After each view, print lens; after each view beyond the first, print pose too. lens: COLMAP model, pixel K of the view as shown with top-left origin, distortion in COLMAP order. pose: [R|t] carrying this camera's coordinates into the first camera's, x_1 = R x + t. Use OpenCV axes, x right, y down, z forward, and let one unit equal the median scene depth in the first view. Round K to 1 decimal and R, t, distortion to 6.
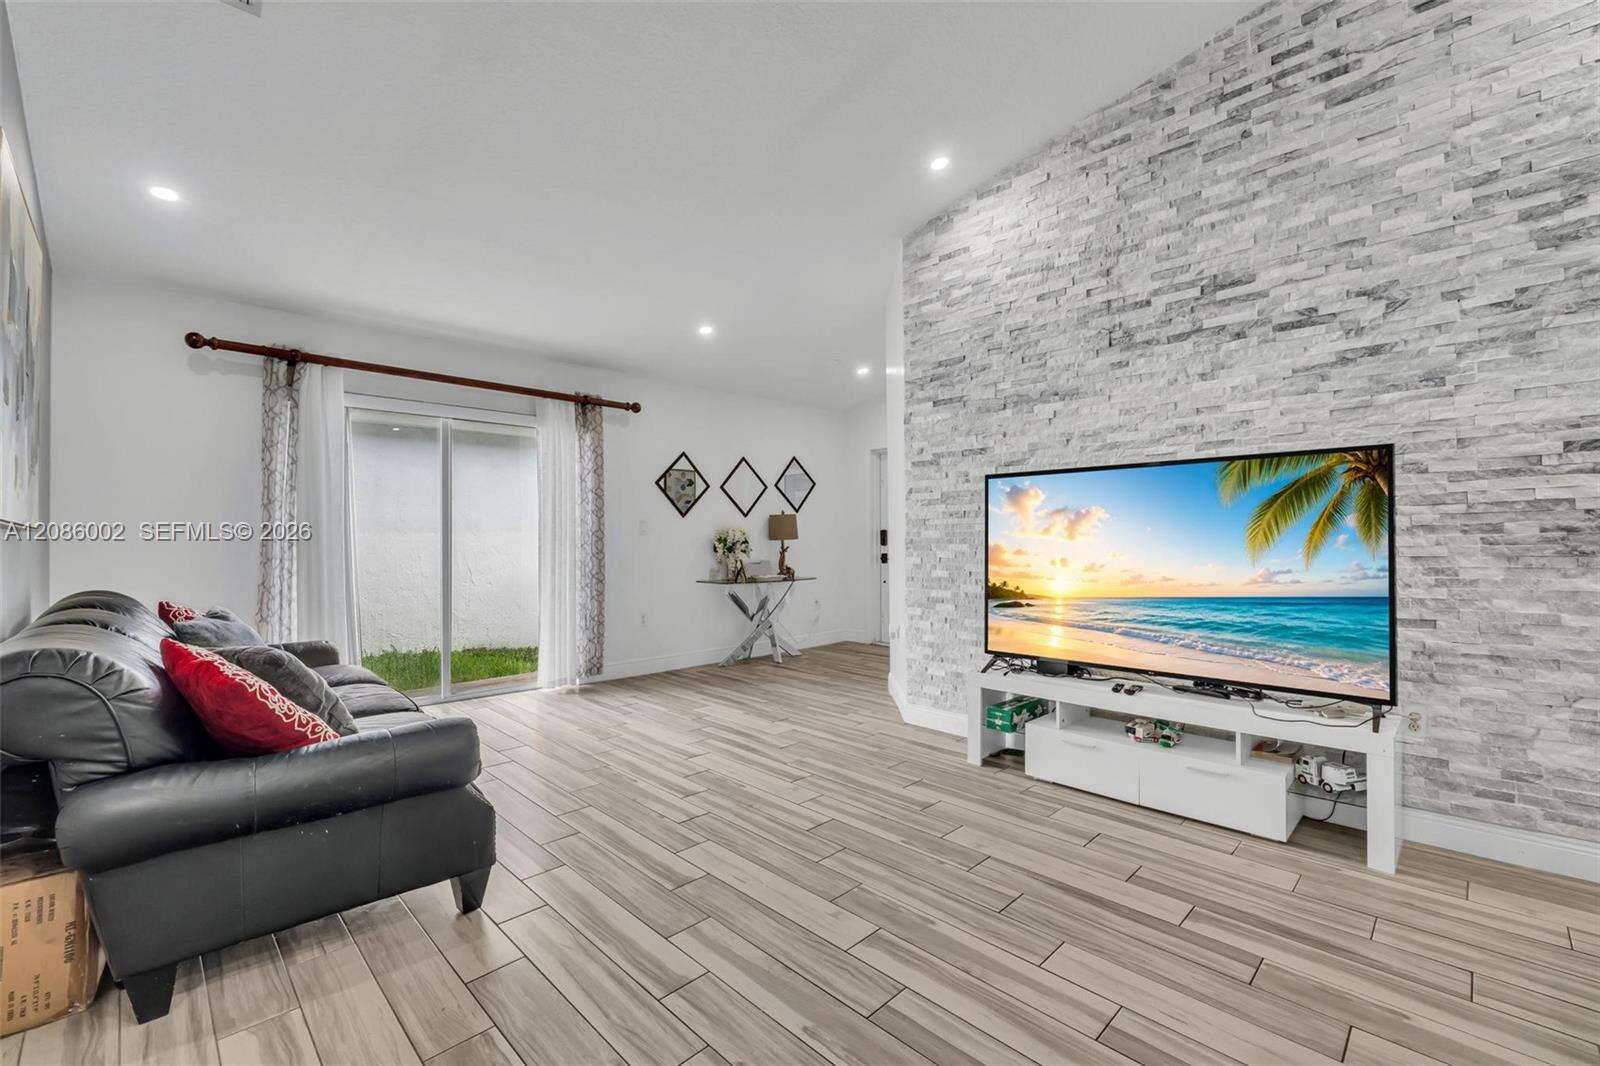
lens RADIAL K [[677.7, 0, 800.0], [0, 677.7, 533.0], [0, 0, 1]] dist [-0.001732, -0.000267]
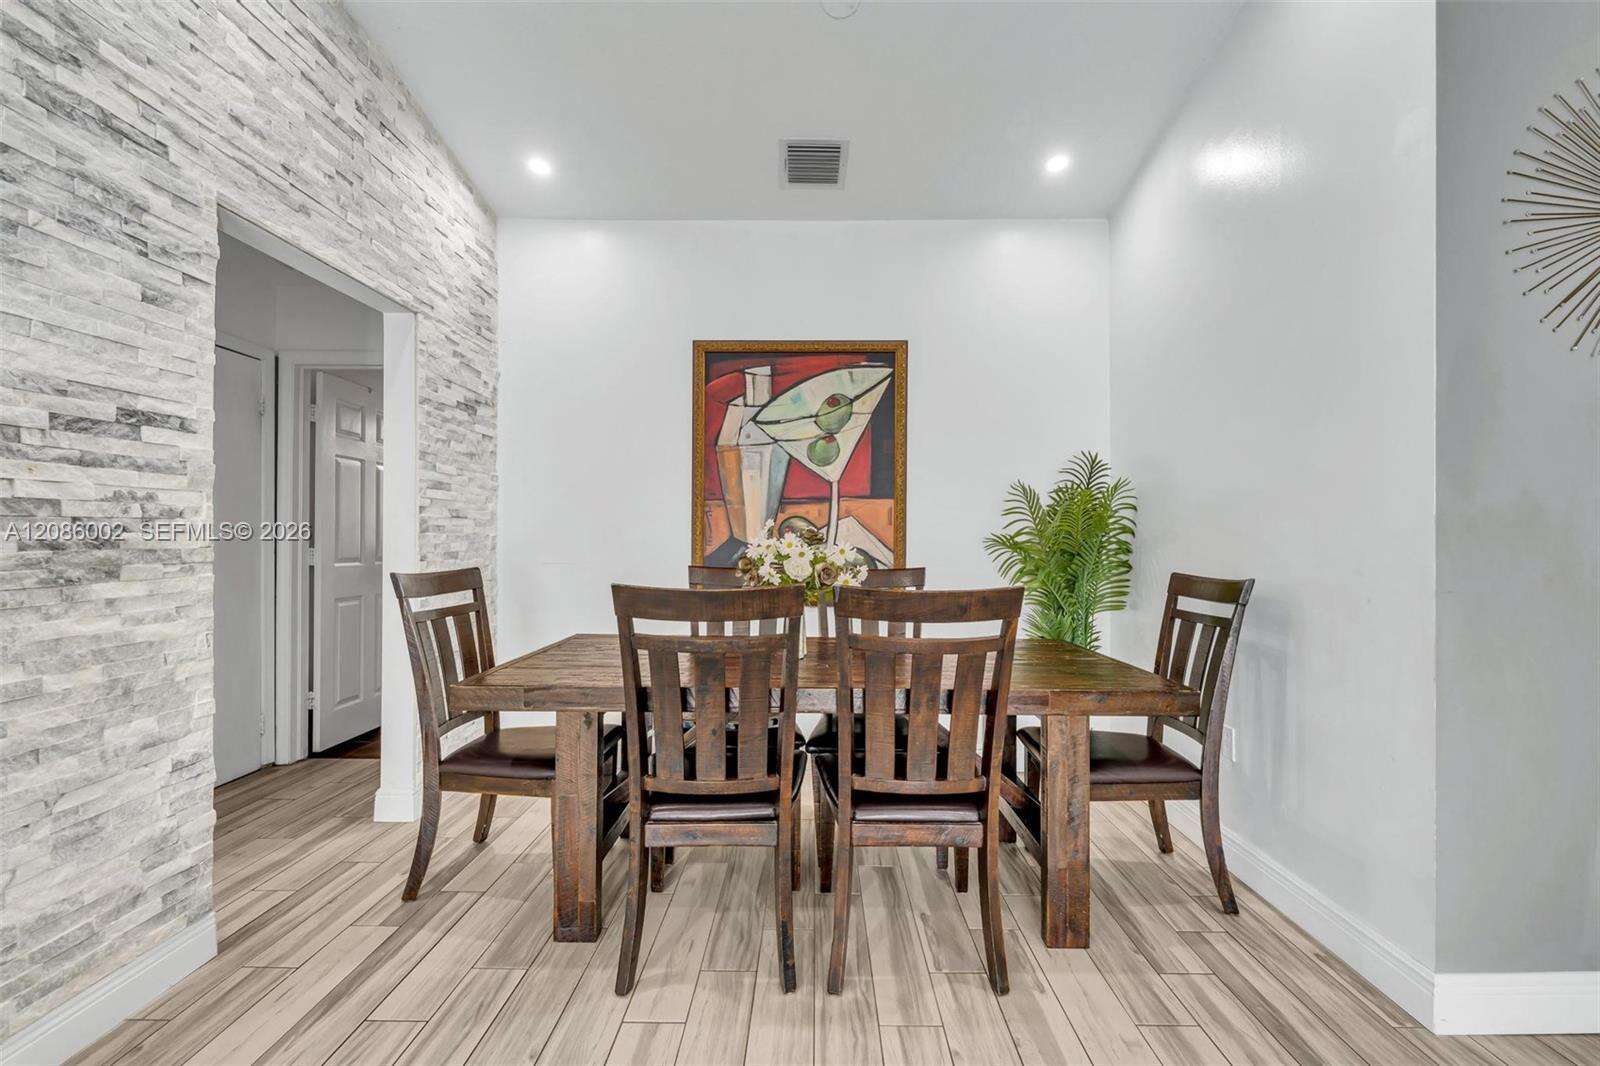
lens RADIAL K [[678.1, 0, 809.1], [0, 678.1, 538.0], [0, 0, 1]] dist [-0.001793, -0.000622]
pose [[-0.707714, 0.007510, 0.706459, 0.105836], [0.001642, 0.999958, -0.008985, -0.004365], [-0.706497, -0.005199, -0.707697, 0.683611]]
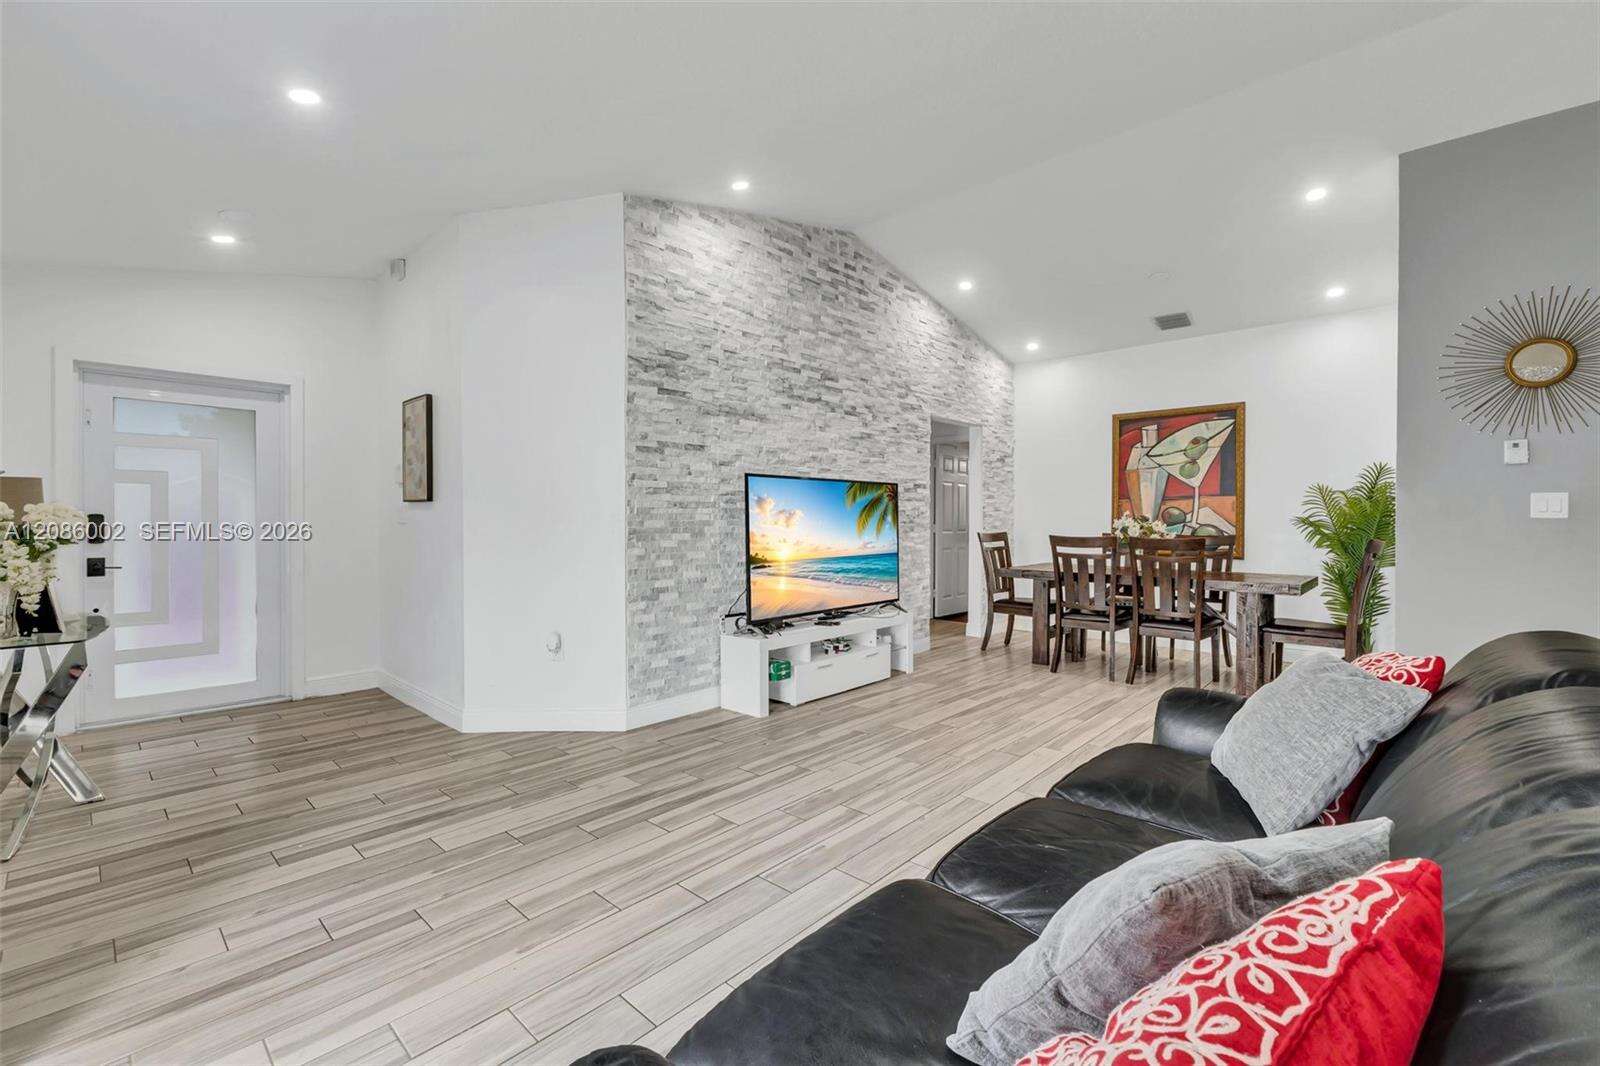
lens RADIAL K [[677.7, 0, 800.0], [0, 677.7, 533.0], [0, 0, 1]] dist [-0.001732, -0.000267]
pose [[-0.045287, -0.010805, 0.998916, -1.031804], [-0.000656, 0.999942, 0.010786, 0.005833], [-0.998974, -0.000167, -0.045291, 1.095654]]
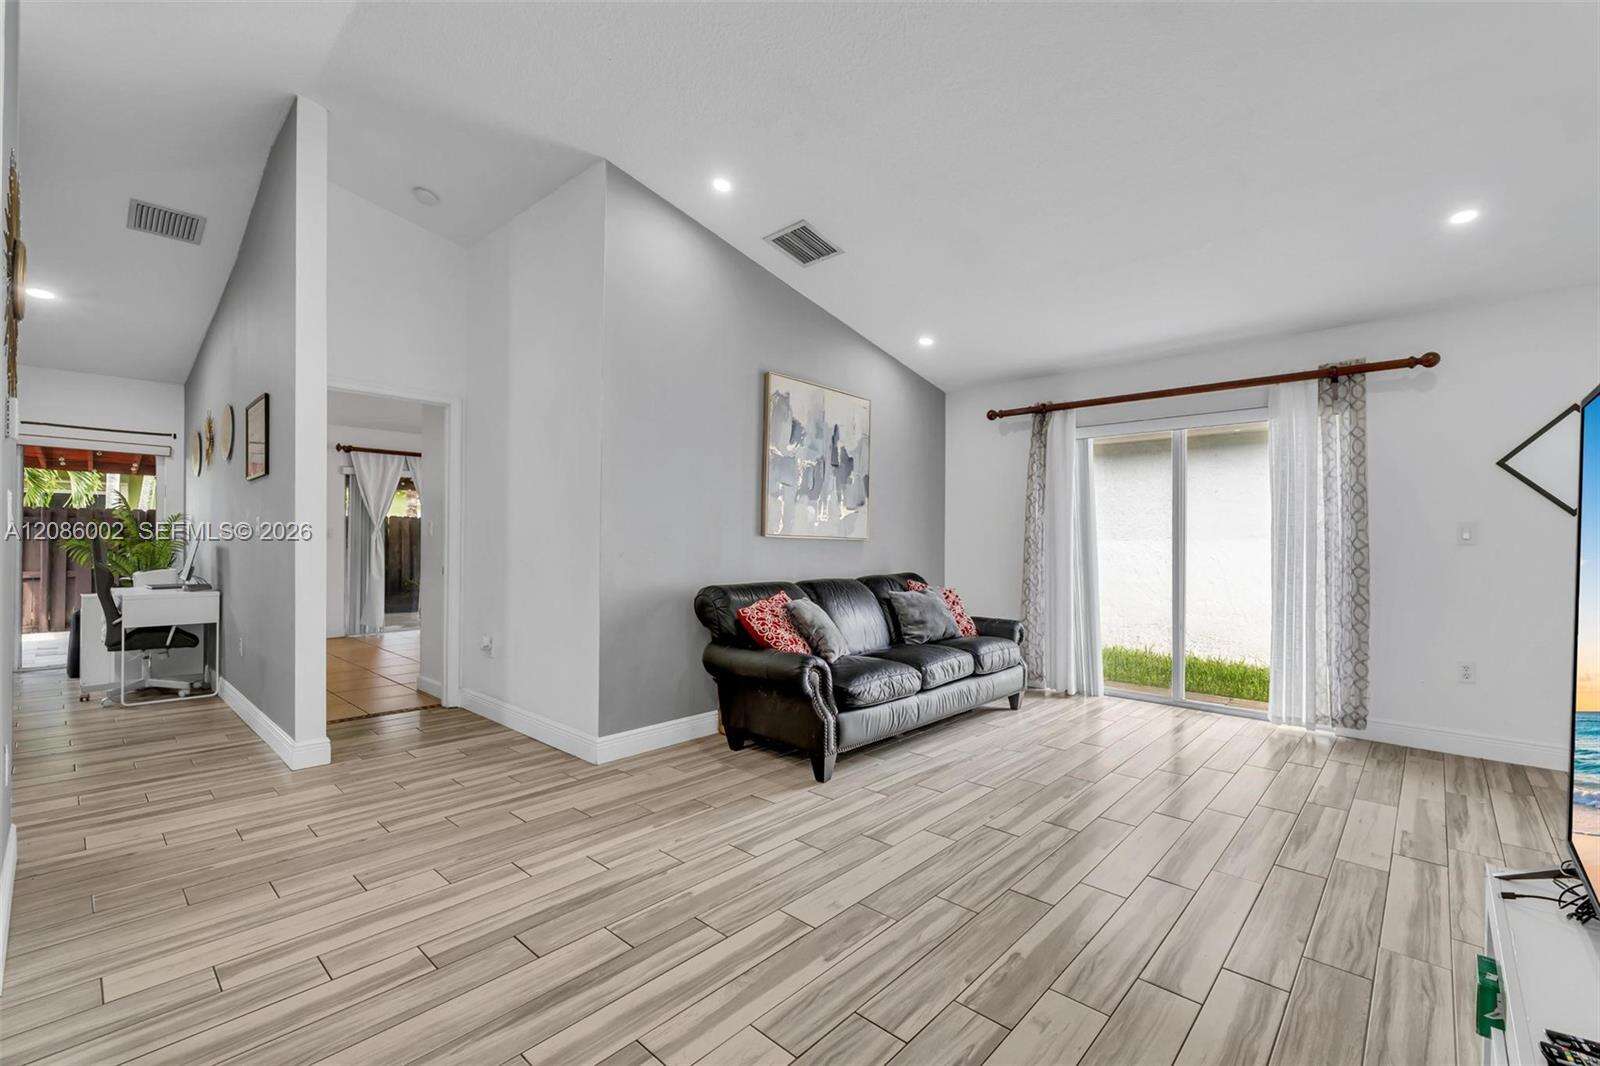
lens RADIAL K [[678.1, 0, 809.1], [0, 678.1, 538.0], [0, 0, 1]] dist [-0.001793, -0.000622]
pose [[0.051768, -0.000035, -0.998659, 0.735598], [-0.001481, 0.999999, -0.000112, -0.005574], [0.998658, 0.001485, 0.051768, 0.601299]]
